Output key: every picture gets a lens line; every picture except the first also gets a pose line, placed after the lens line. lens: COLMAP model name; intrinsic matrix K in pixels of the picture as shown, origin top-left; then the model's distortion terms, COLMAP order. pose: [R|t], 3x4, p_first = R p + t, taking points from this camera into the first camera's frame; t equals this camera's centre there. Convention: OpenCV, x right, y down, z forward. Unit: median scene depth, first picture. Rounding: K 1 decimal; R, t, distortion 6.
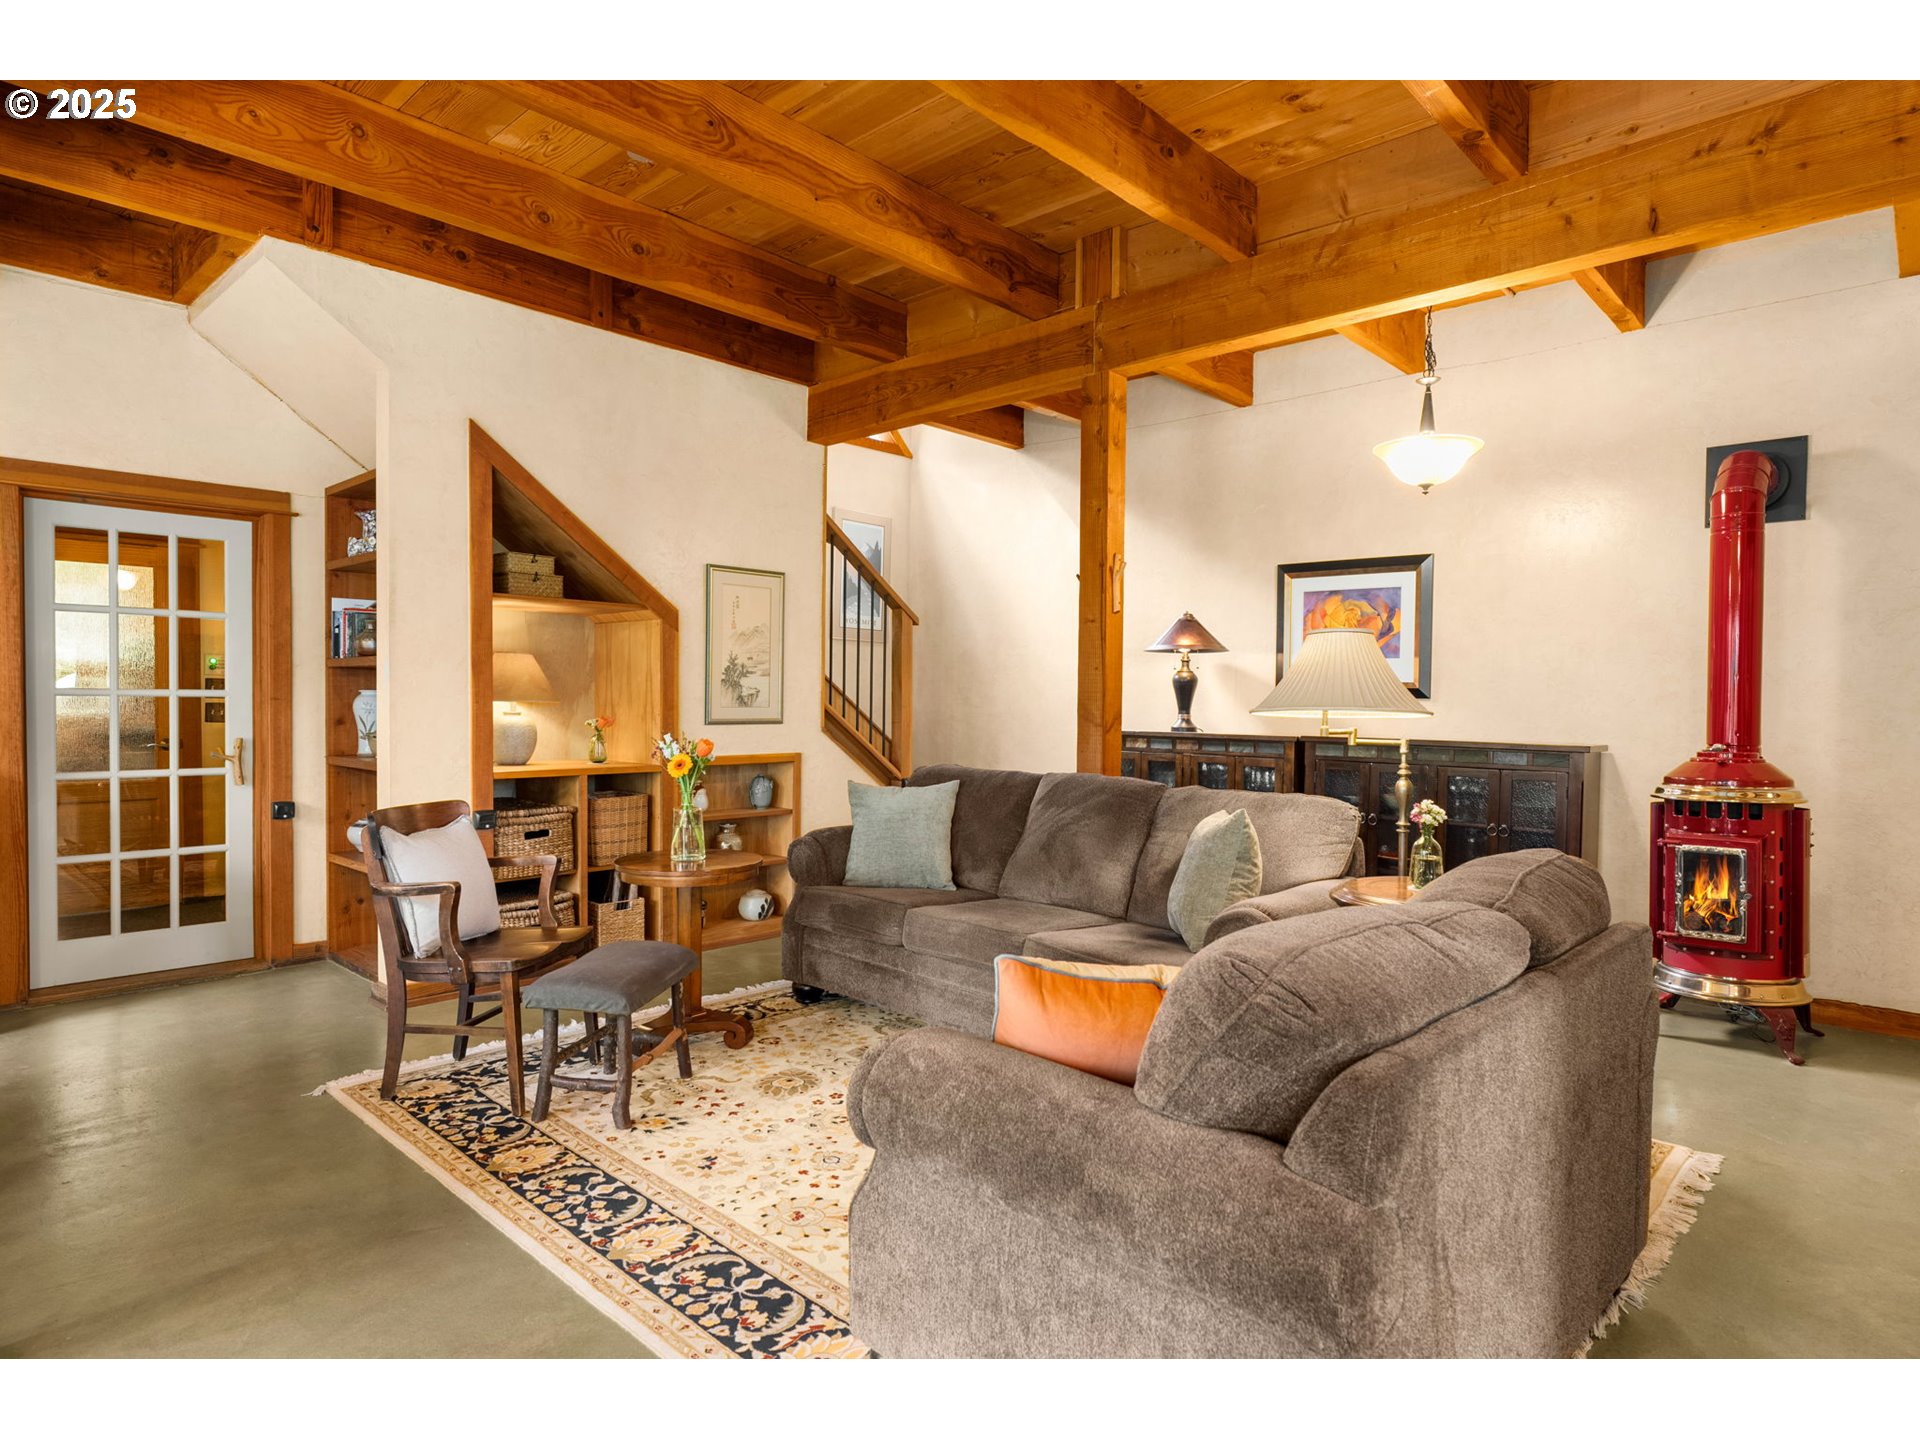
lens RADIAL K [[1135.9, 0, 960.0], [0, 1135.9, 720.0], [0, 0, 1]] dist [-0.001944, 0.001786]
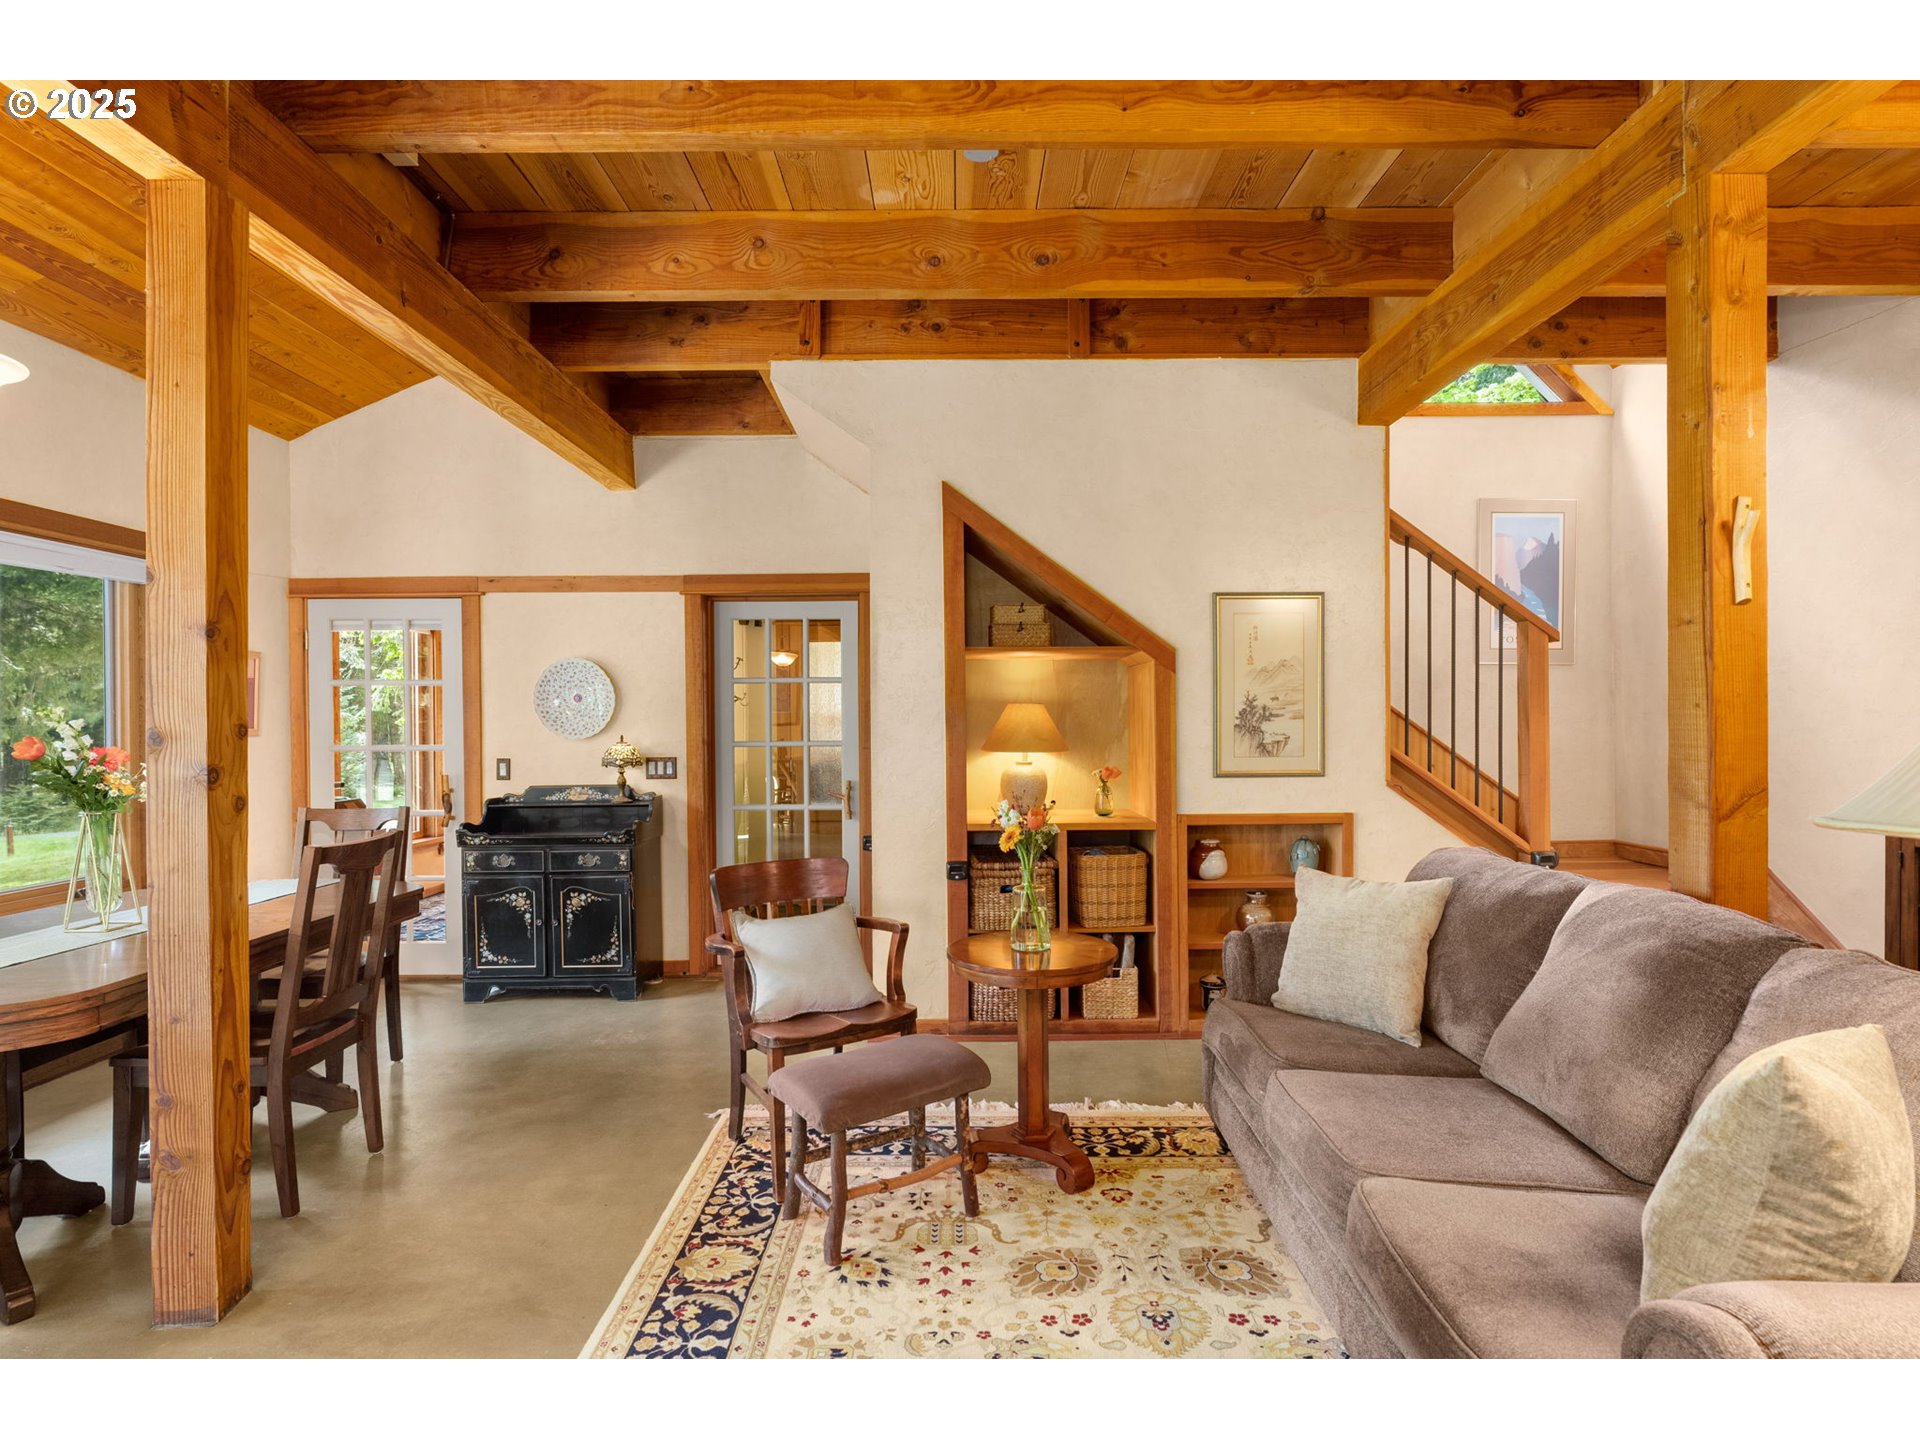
lens RADIAL K [[991.2, 0, 960.0], [0, 991.2, 720.0], [0, 0, 1]] dist [-0.006946, 0.001456]
pose [[0.668520, -0.015404, -0.743535, 0.239203], [0.001722, 0.999815, -0.019165, -0.029082], [0.743692, 0.011532, 0.668423, 0.397095]]
